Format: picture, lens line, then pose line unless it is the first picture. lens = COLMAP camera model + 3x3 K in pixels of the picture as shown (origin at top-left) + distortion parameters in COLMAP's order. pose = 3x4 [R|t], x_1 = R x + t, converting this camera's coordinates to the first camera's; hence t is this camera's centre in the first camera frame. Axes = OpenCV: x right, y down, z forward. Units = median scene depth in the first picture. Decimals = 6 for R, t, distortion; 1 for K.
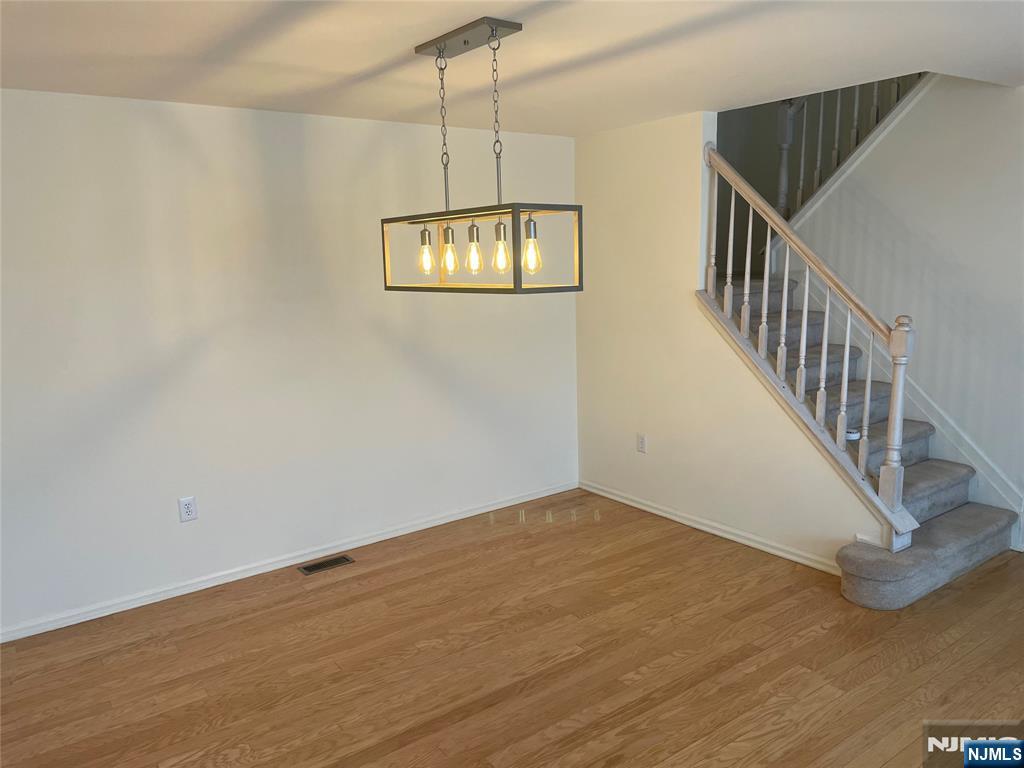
lens RADIAL K [[774.7, 0, 504.6], [0, 774.7, 387.7], [0, 0, 1]] dist [0.026325, -0.011034]
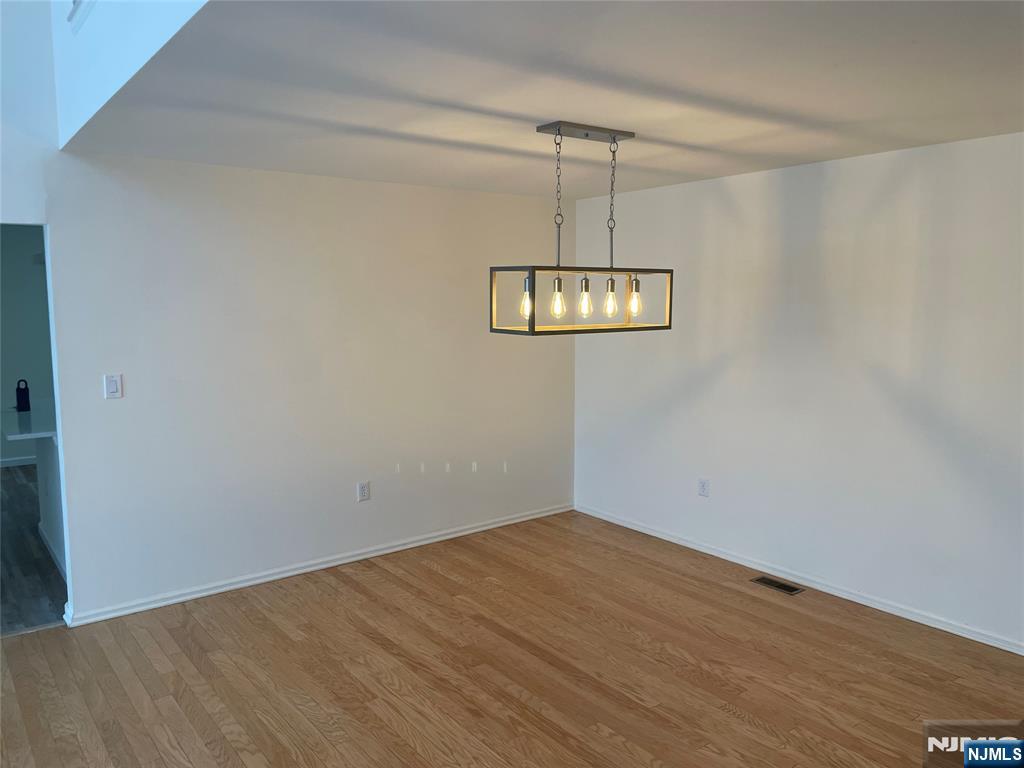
lens RADIAL K [[774.7, 0, 504.9], [0, 774.7, 381.4], [0, 0, 1]] dist [0.026325, -0.011034]
pose [[0.015969, 0.144649, -0.989354, 0.991698], [-0.168679, 0.975688, 0.139928, -0.165174], [0.985542, 0.164649, 0.039980, 0.701134]]
